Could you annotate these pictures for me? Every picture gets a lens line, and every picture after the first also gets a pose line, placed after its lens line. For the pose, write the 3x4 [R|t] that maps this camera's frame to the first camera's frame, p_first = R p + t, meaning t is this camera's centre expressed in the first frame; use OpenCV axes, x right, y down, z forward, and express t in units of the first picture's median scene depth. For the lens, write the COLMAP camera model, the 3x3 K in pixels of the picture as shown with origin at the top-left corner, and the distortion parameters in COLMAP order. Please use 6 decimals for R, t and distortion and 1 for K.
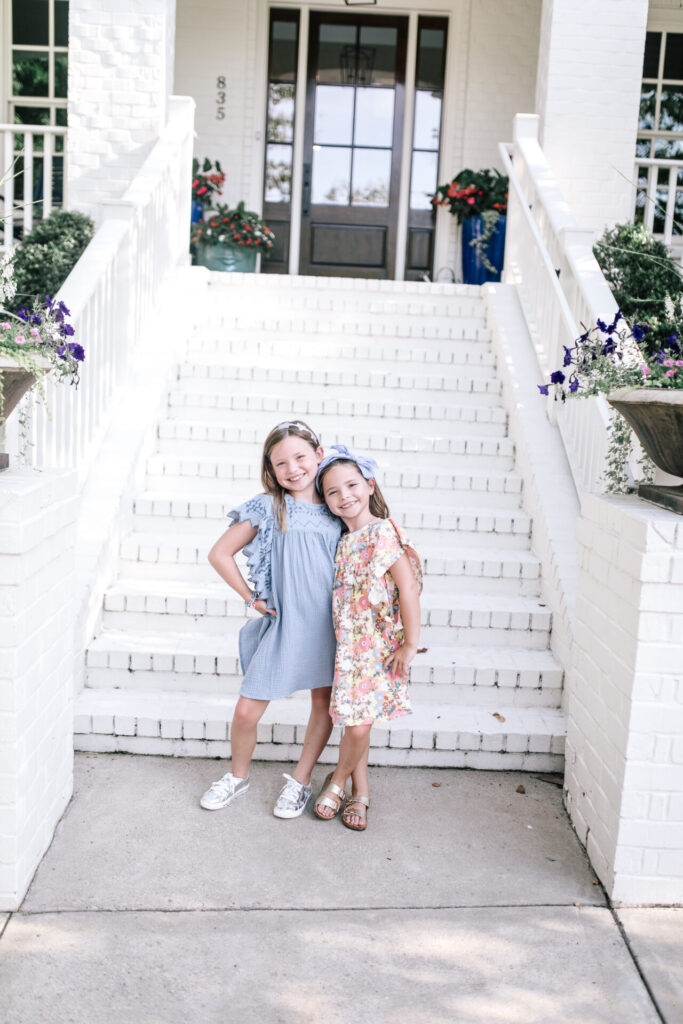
lens RADIAL K [[896.6, 0, 341.5], [0, 896.6, 512.0], [0, 0, 1]] dist [-0.126299, 0.201941]
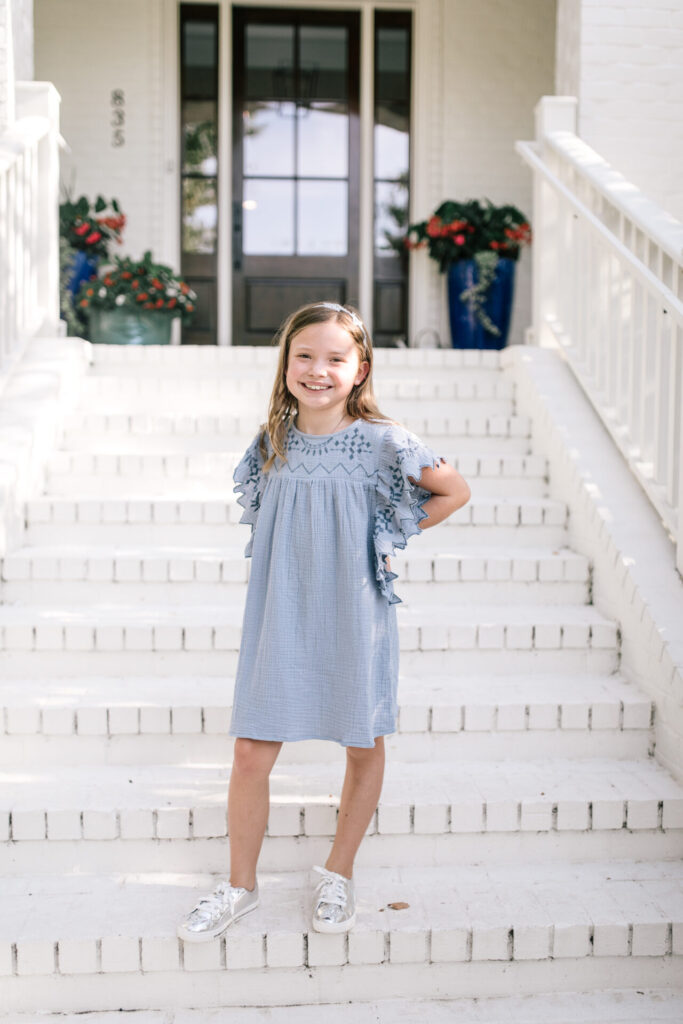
lens RADIAL K [[896.6, 0, 341.5], [0, 896.6, 512.0], [0, 0, 1]] dist [-0.126299, 0.201941]
pose [[0.997248, -0.046592, 0.057675, -0.005959], [0.050962, 0.995745, -0.076780, -0.071729], [-0.053852, 0.079508, 0.995379, 0.280788]]
